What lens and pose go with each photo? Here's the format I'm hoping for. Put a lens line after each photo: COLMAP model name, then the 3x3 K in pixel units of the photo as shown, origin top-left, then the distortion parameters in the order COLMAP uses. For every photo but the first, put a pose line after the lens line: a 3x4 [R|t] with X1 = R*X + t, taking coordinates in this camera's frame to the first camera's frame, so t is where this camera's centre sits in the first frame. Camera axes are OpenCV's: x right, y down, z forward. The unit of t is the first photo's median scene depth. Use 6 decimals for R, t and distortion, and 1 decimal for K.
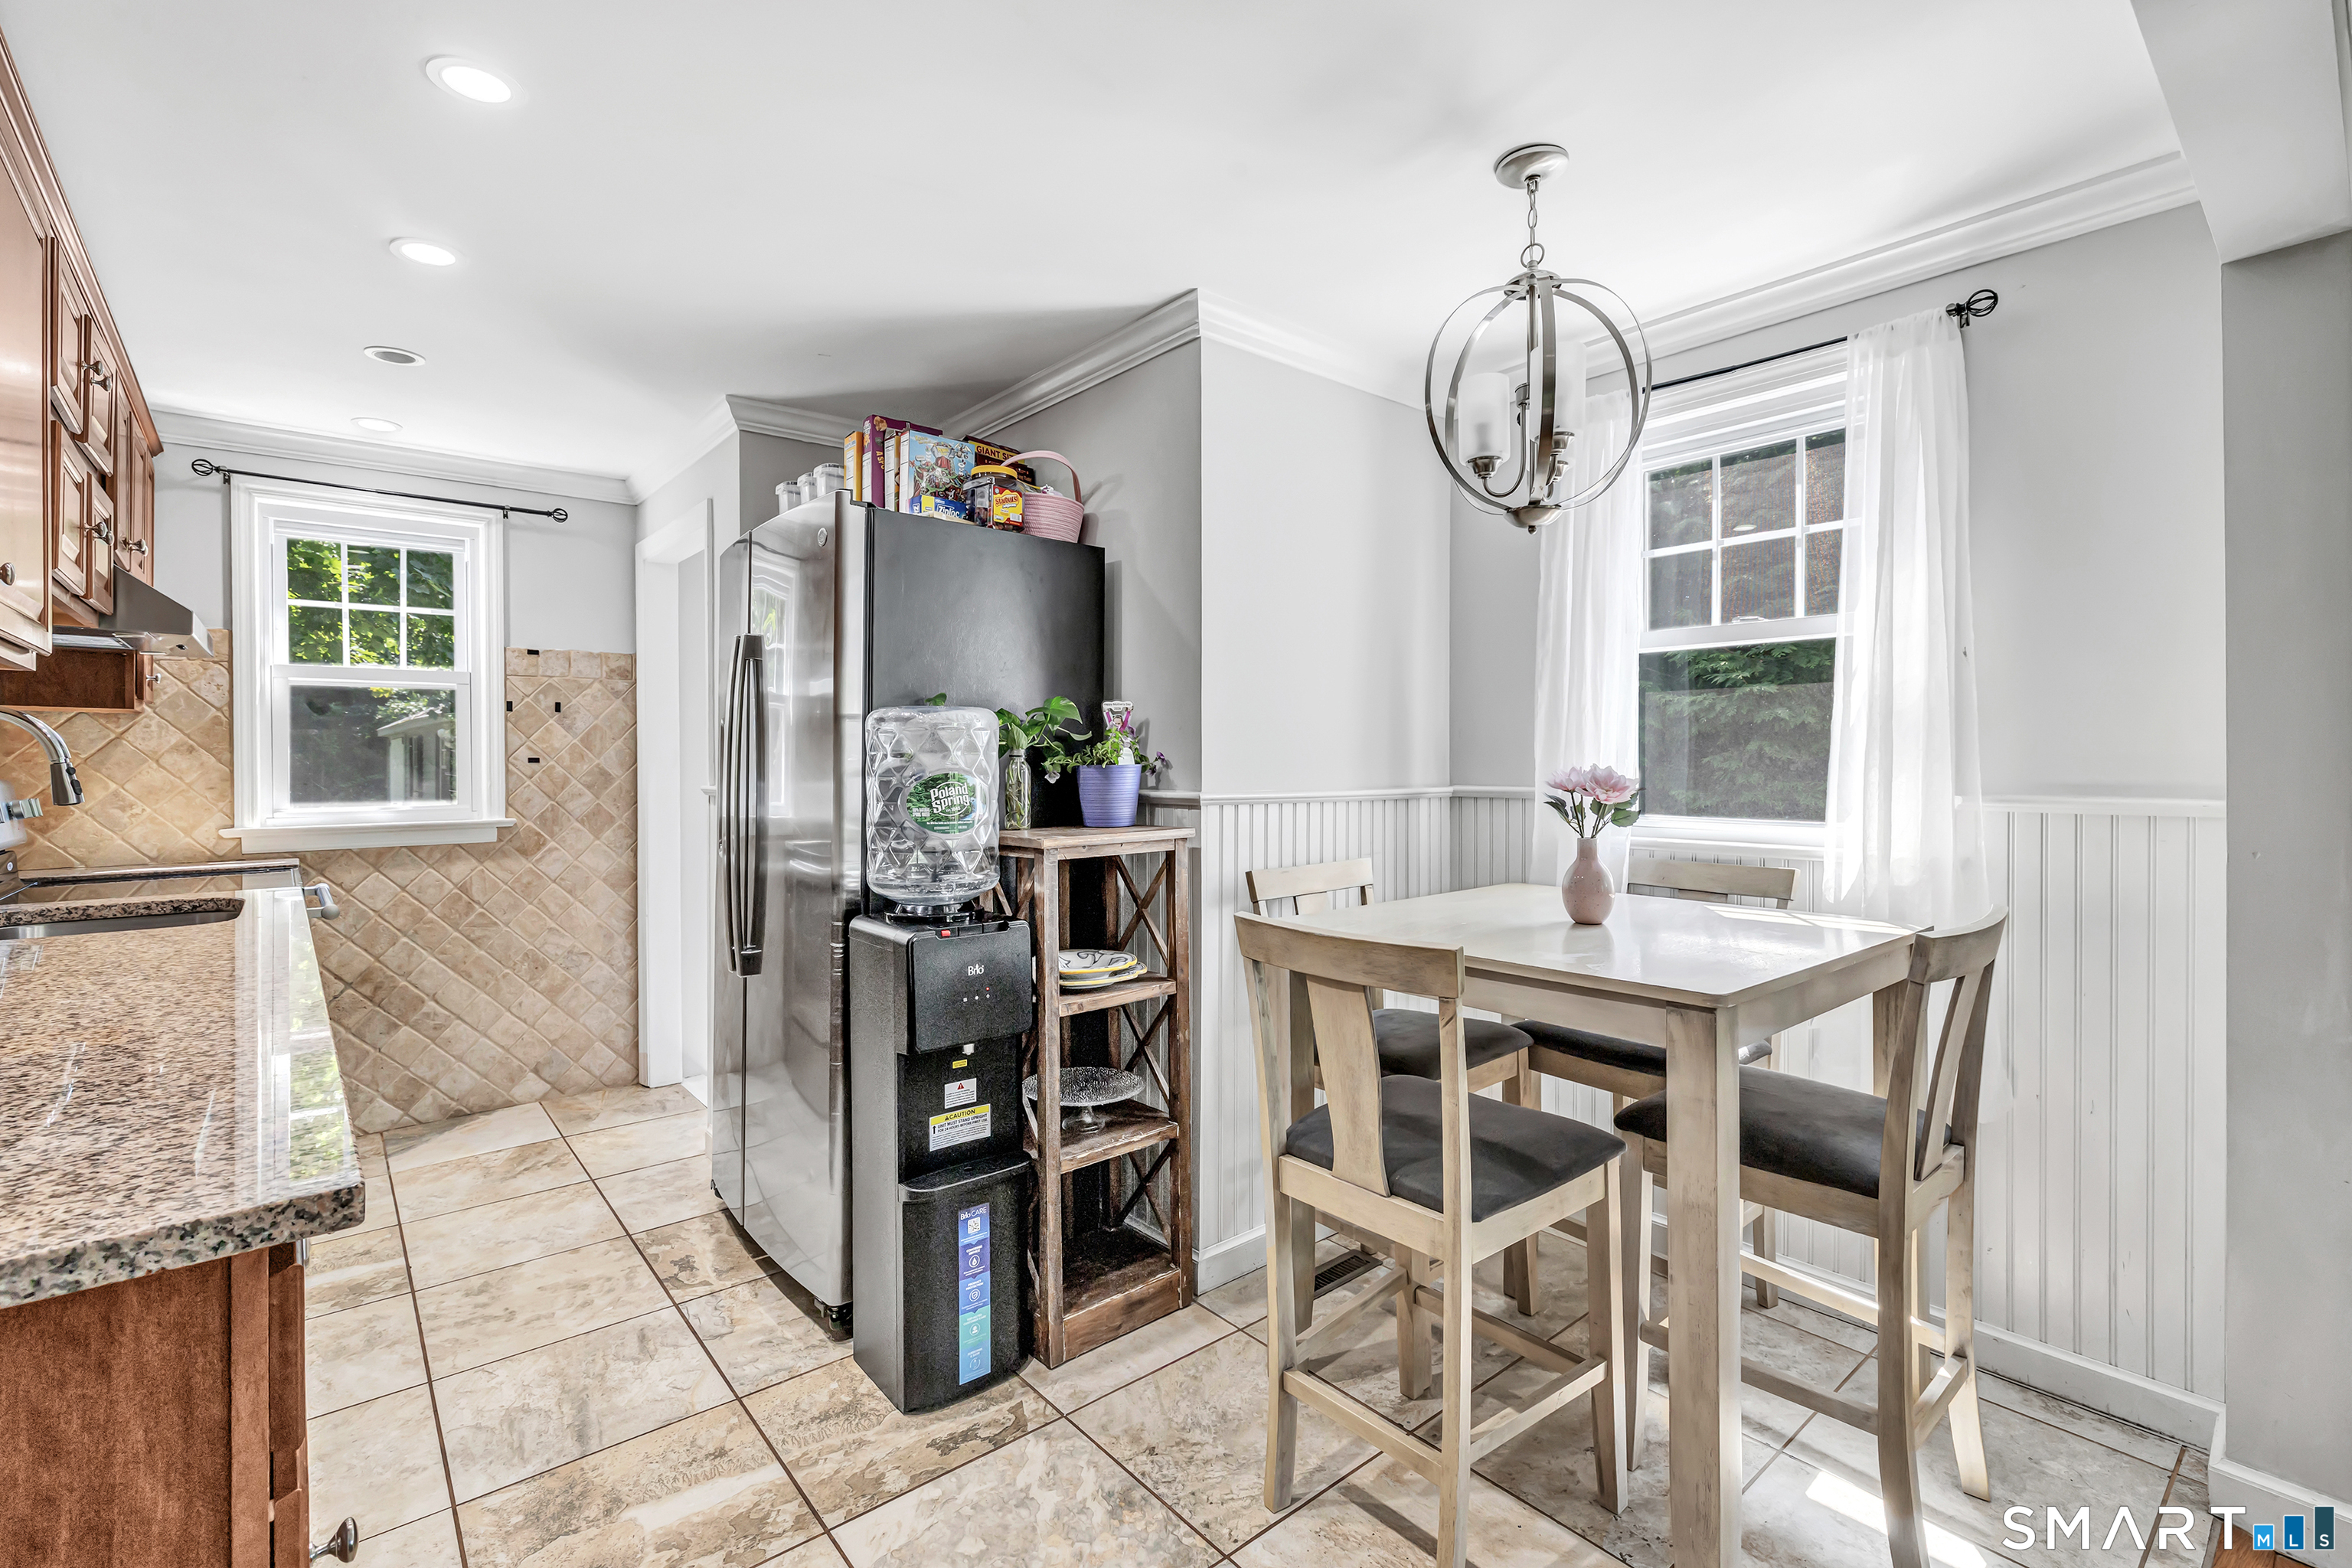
lens RADIAL K [[1044.0, 0, 1157.6], [0, 1044.0, 765.6], [0, 0, 1]] dist [-0.001143, 0.000054]
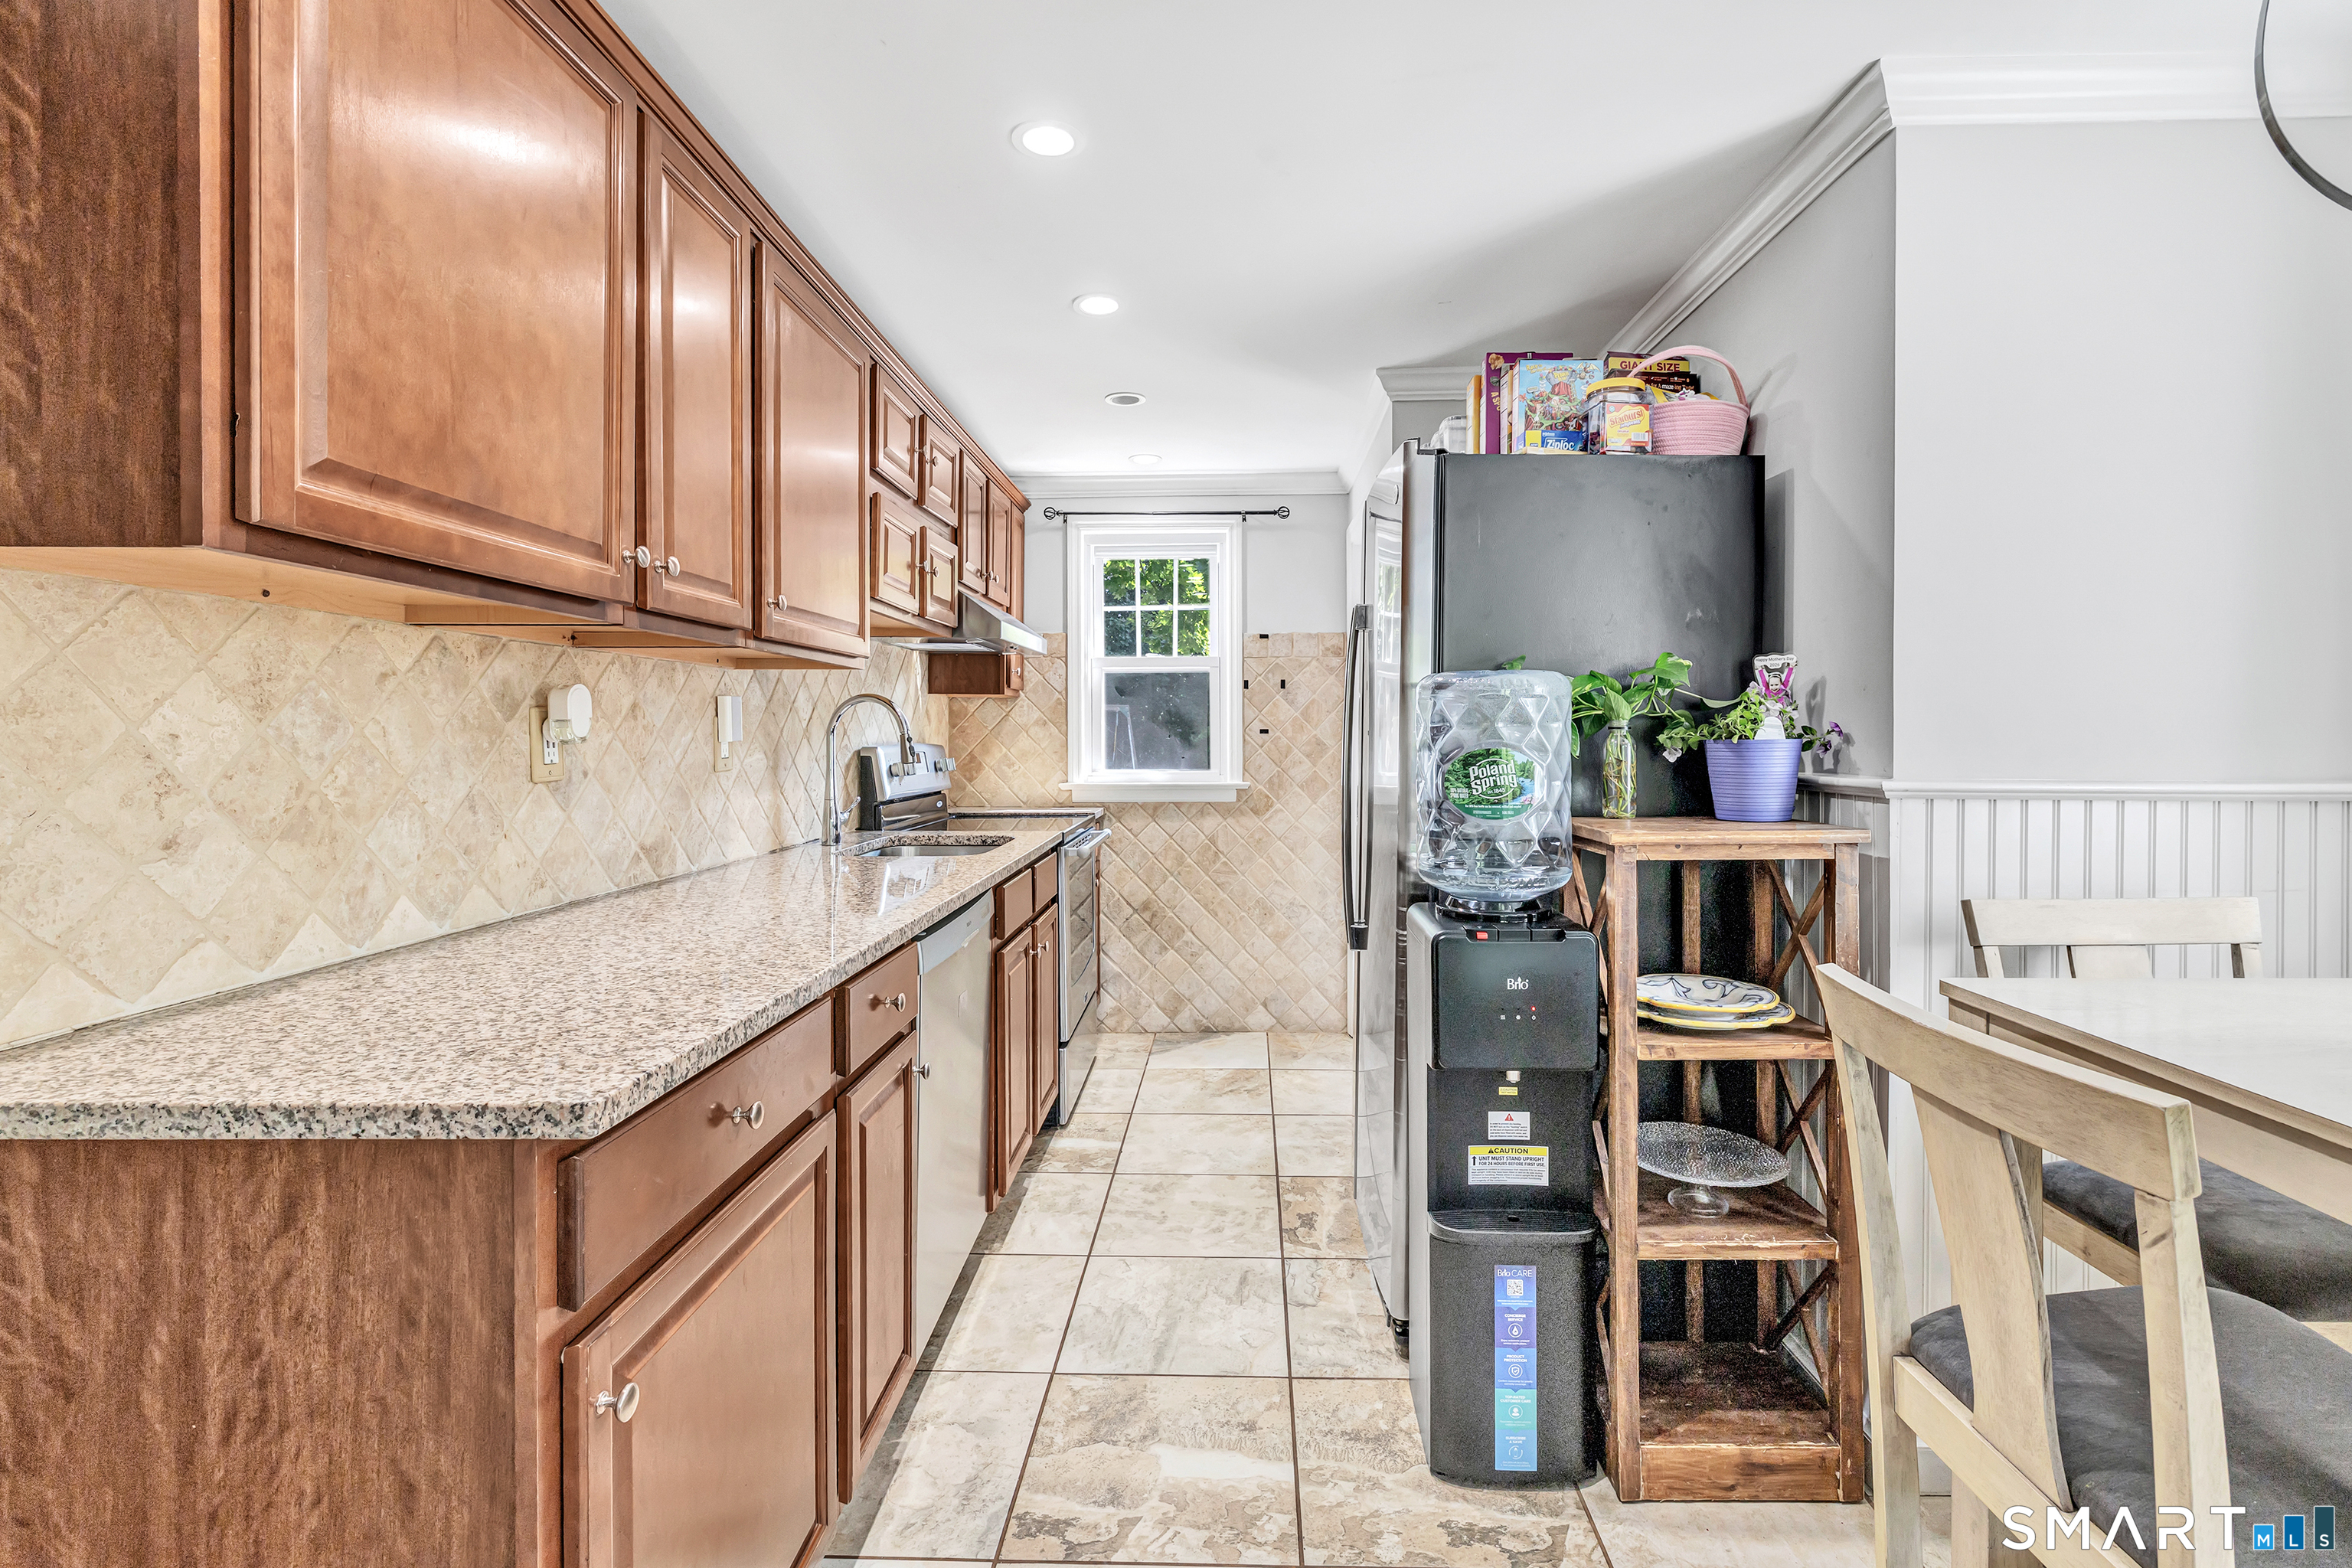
lens RADIAL K [[1031.8, 0, 1214.6], [0, 1031.8, 740.4], [0, 0, 1]] dist [0.000899, 0.000644]
pose [[0.754374, 0.006675, -0.656410, 0.150474], [-0.003748, 0.999976, 0.005862, -0.002862], [0.656434, -0.001962, 0.754381, 0.176960]]
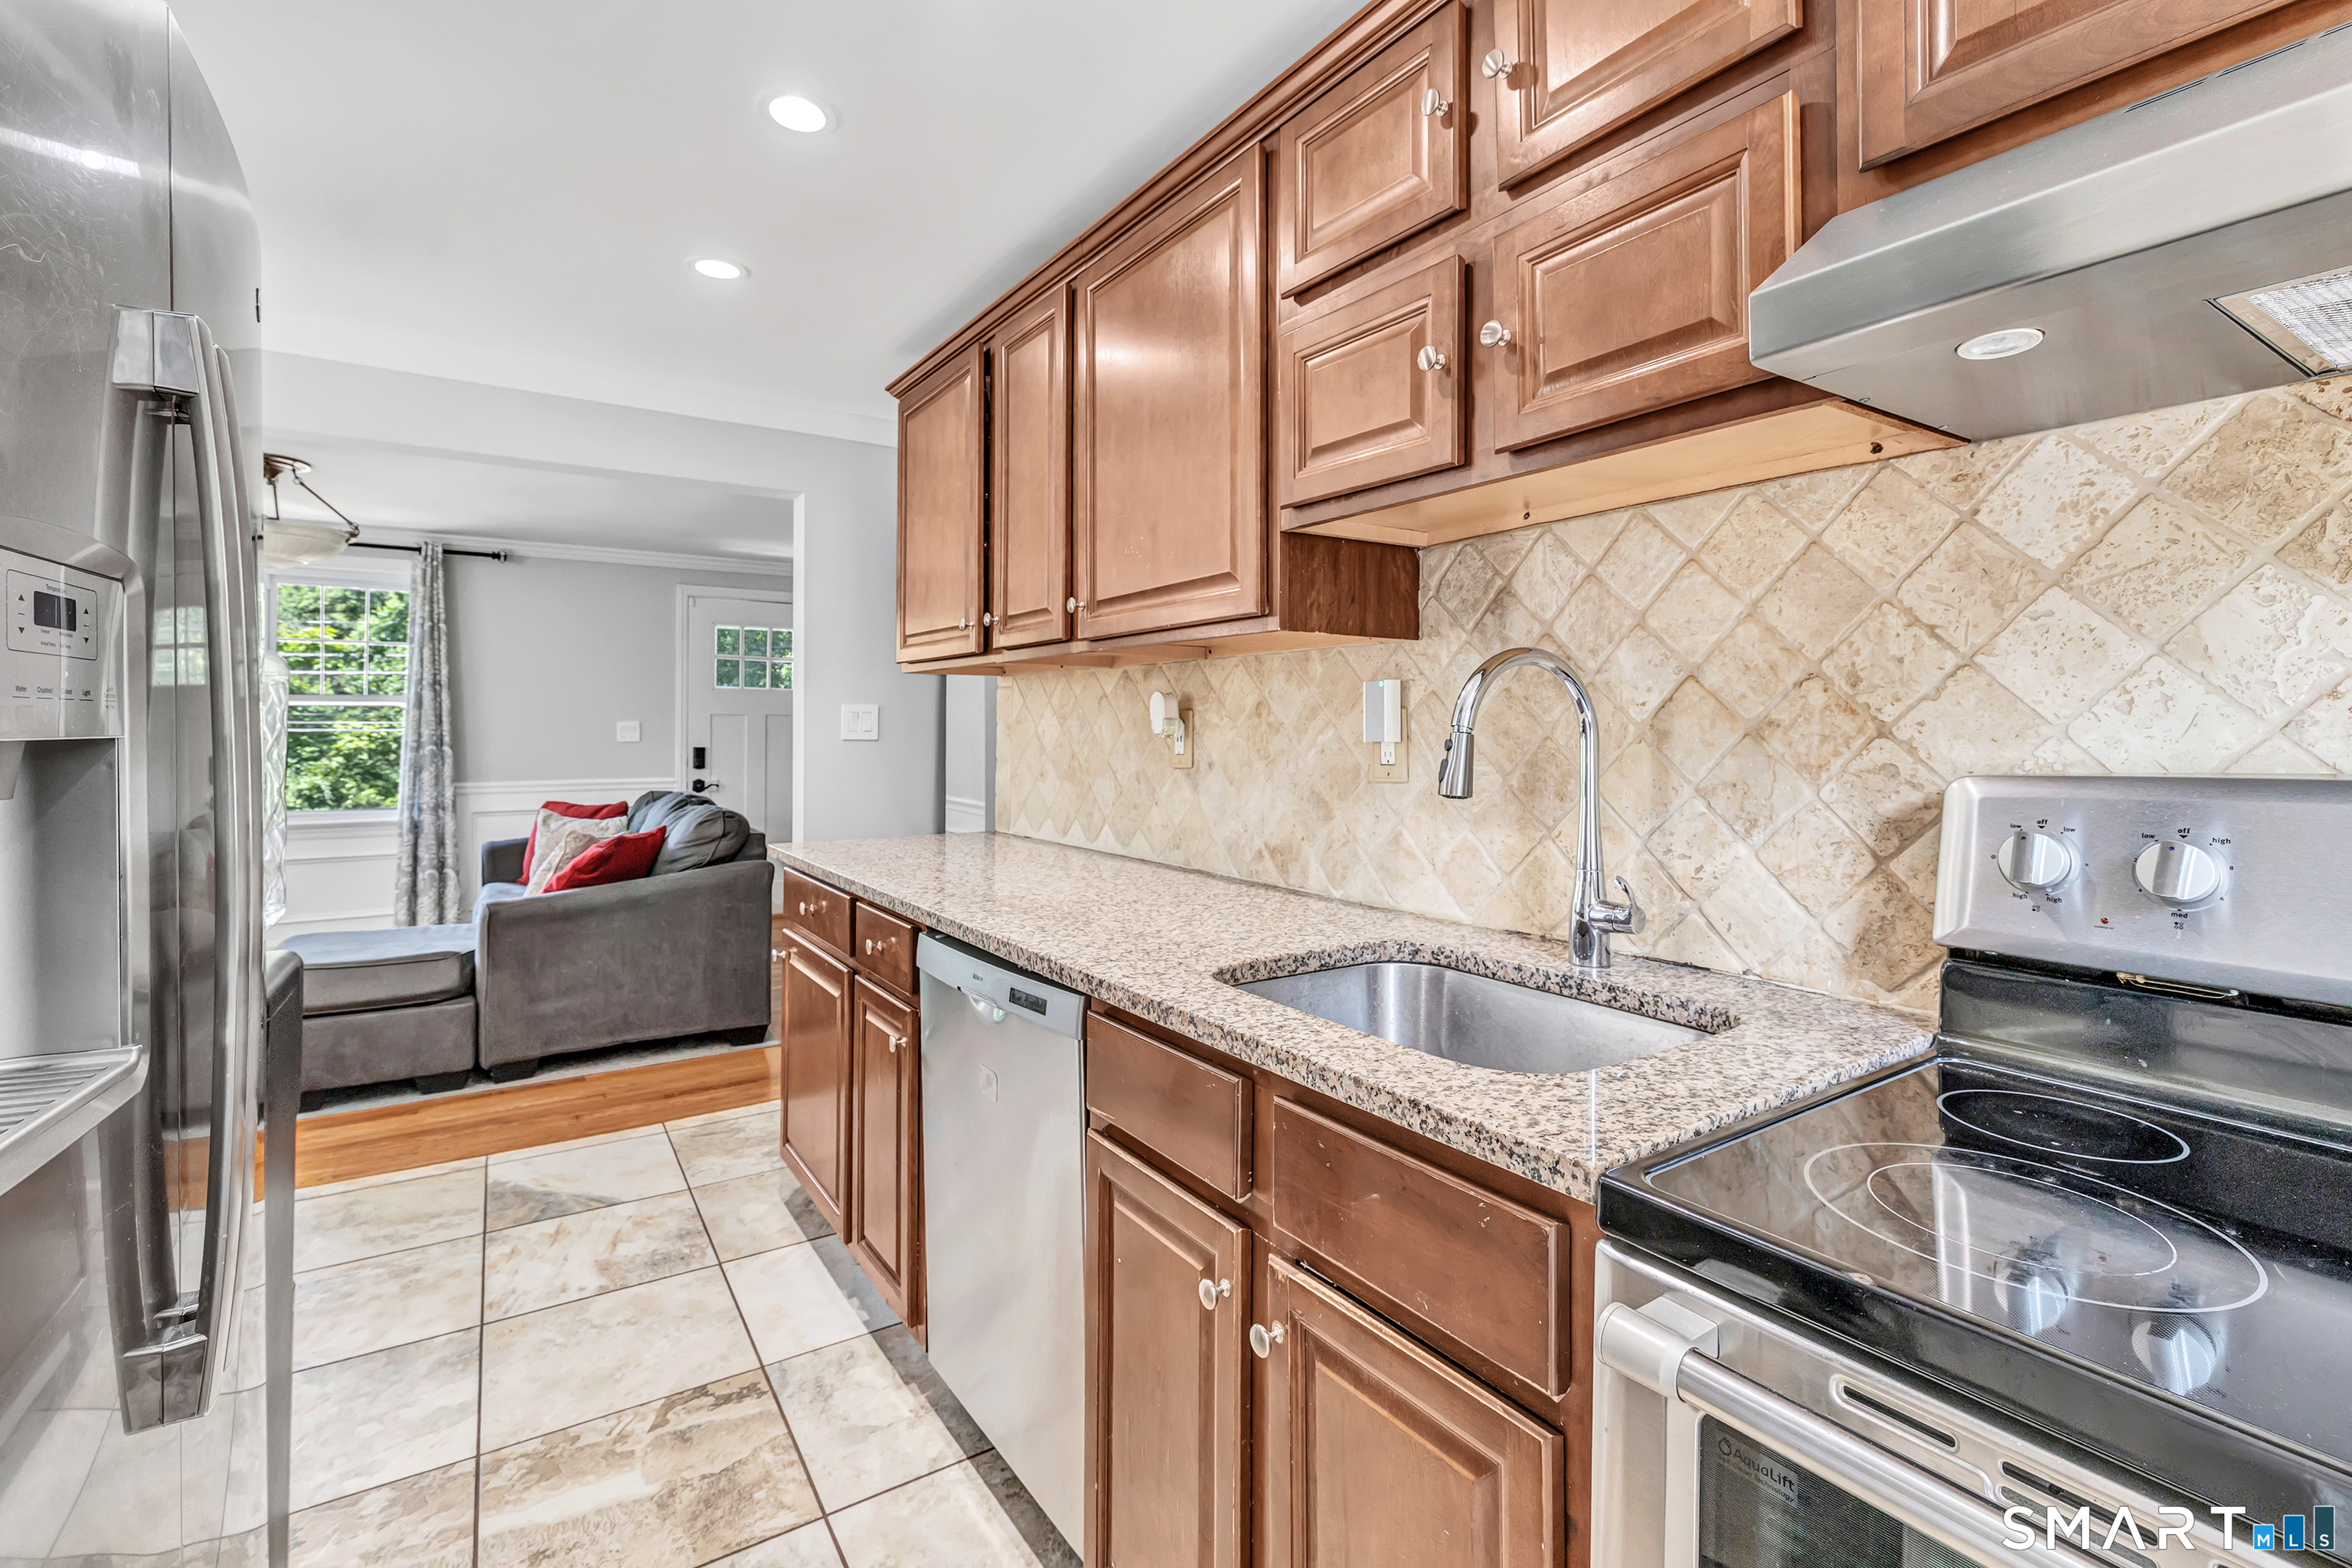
lens RADIAL K [[1026.5, 0, 1165.8], [0, 1026.5, 722.7], [0, 0, 1]] dist [-0.000513, 0.000093]
pose [[-0.995061, -0.002550, 0.099230, -0.756298], [-0.003075, 0.999982, -0.005139, -0.003760], [-0.099215, -0.005419, -0.995051, 1.339361]]
